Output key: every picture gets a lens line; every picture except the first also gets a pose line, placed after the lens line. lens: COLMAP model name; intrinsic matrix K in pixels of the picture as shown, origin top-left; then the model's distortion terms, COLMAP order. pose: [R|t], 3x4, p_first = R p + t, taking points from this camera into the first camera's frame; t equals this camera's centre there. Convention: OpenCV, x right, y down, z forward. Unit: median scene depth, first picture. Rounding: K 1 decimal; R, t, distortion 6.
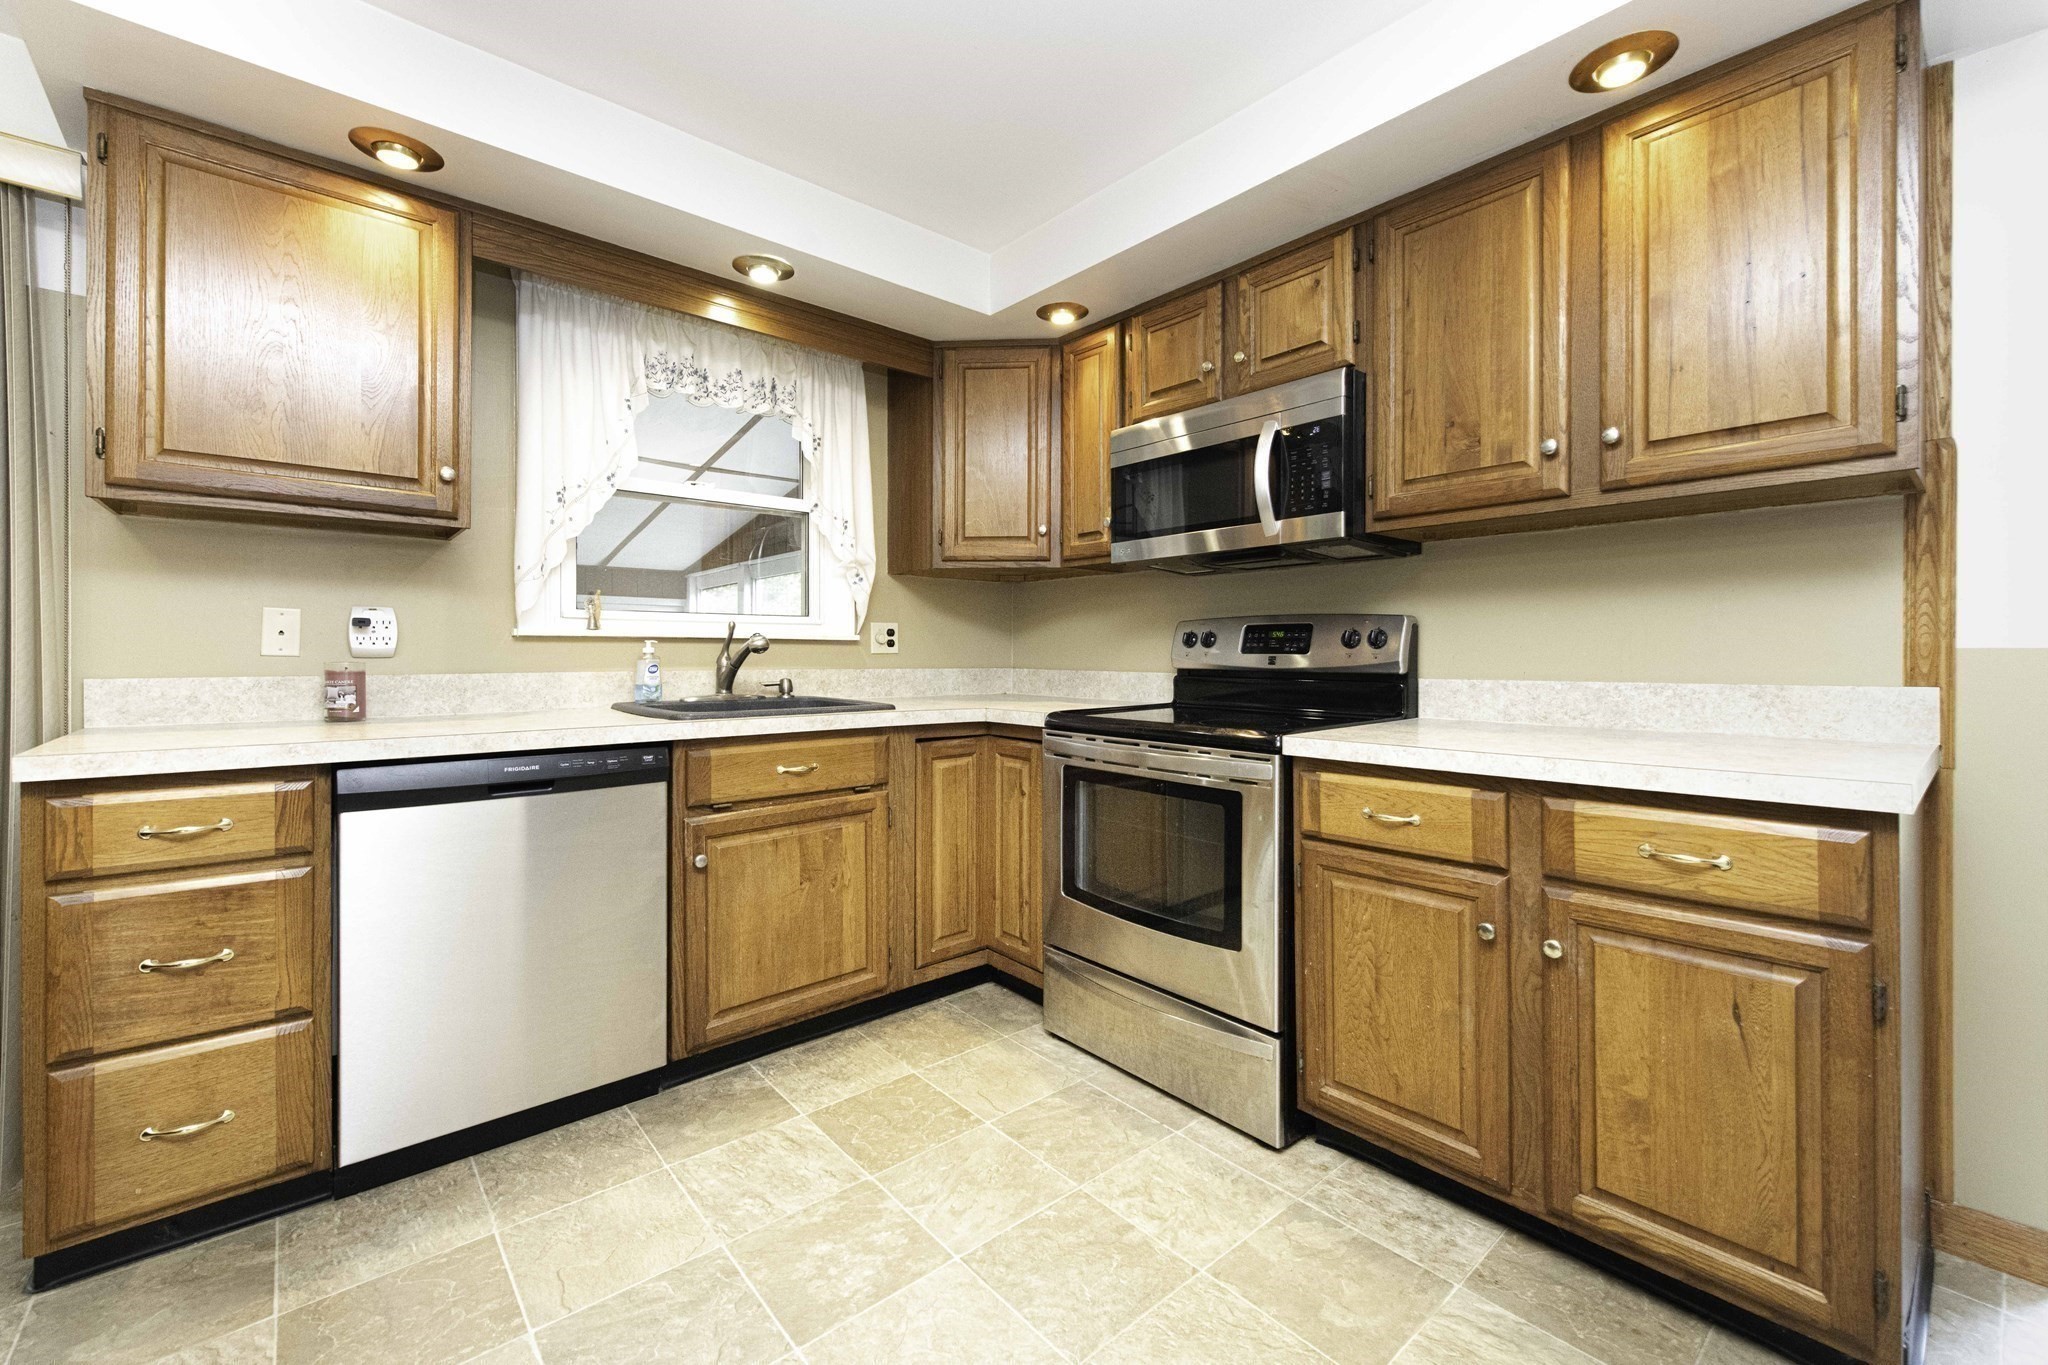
lens RADIAL K [[839.5, 0, 1021.0], [0, 839.5, 649.6], [0, 0, 1]] dist [0.001447, -0.000283]
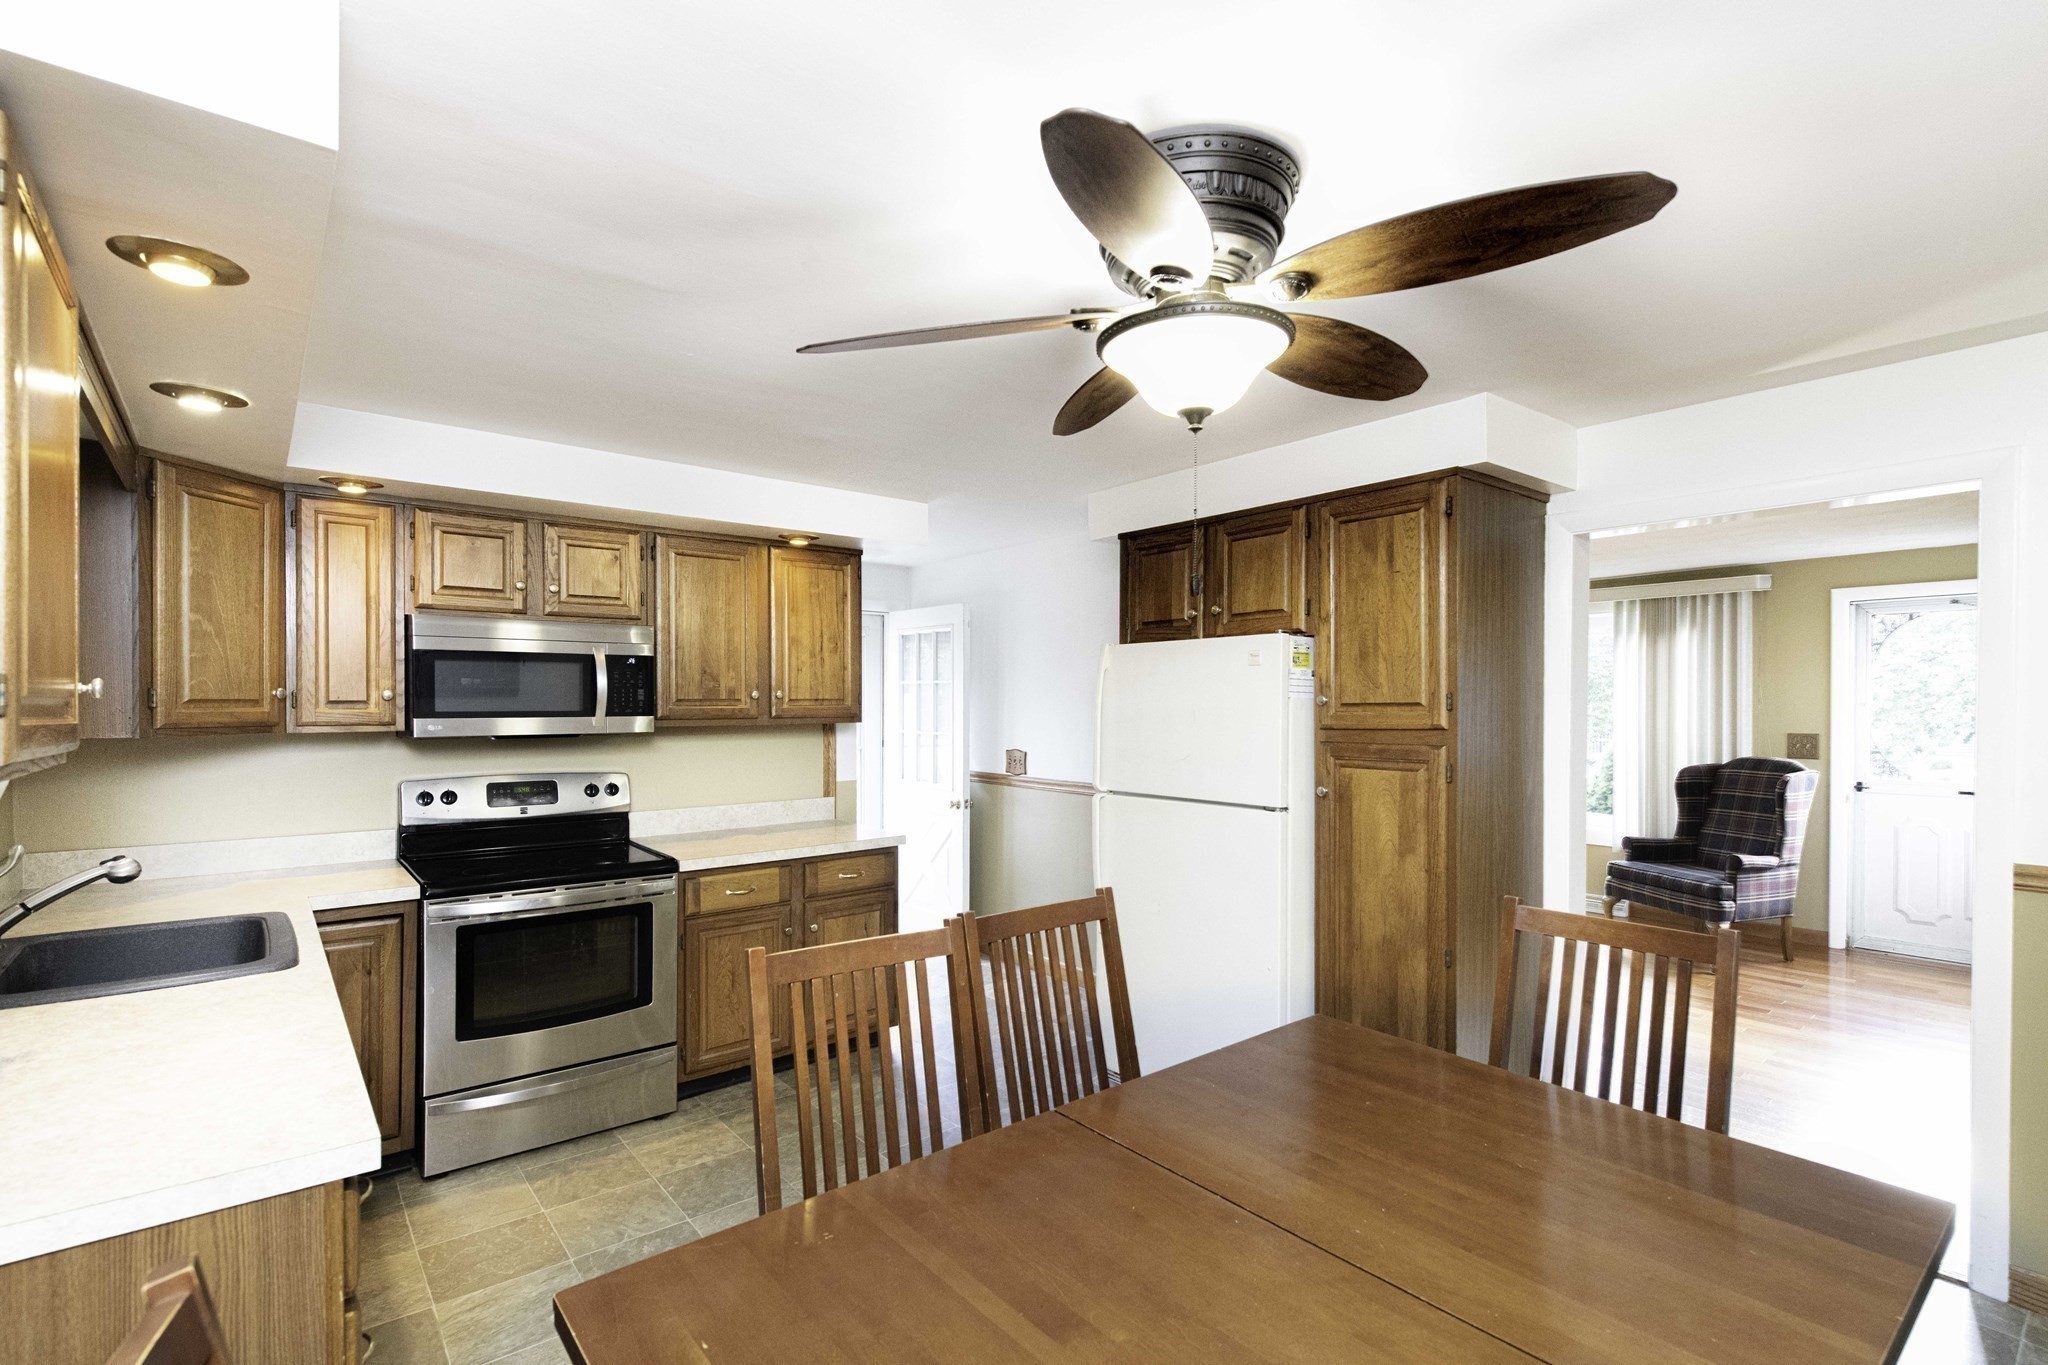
lens RADIAL K [[957.4, 0, 1017.0], [0, 957.4, 694.5], [0, 0, 1]] dist [0.000128, 0.000007]
pose [[0.036213, 0.002715, 0.999340, -1.164291], [-0.002823, 0.999993, -0.002615, -0.166561], [-0.999340, -0.002727, 0.036220, 0.196624]]
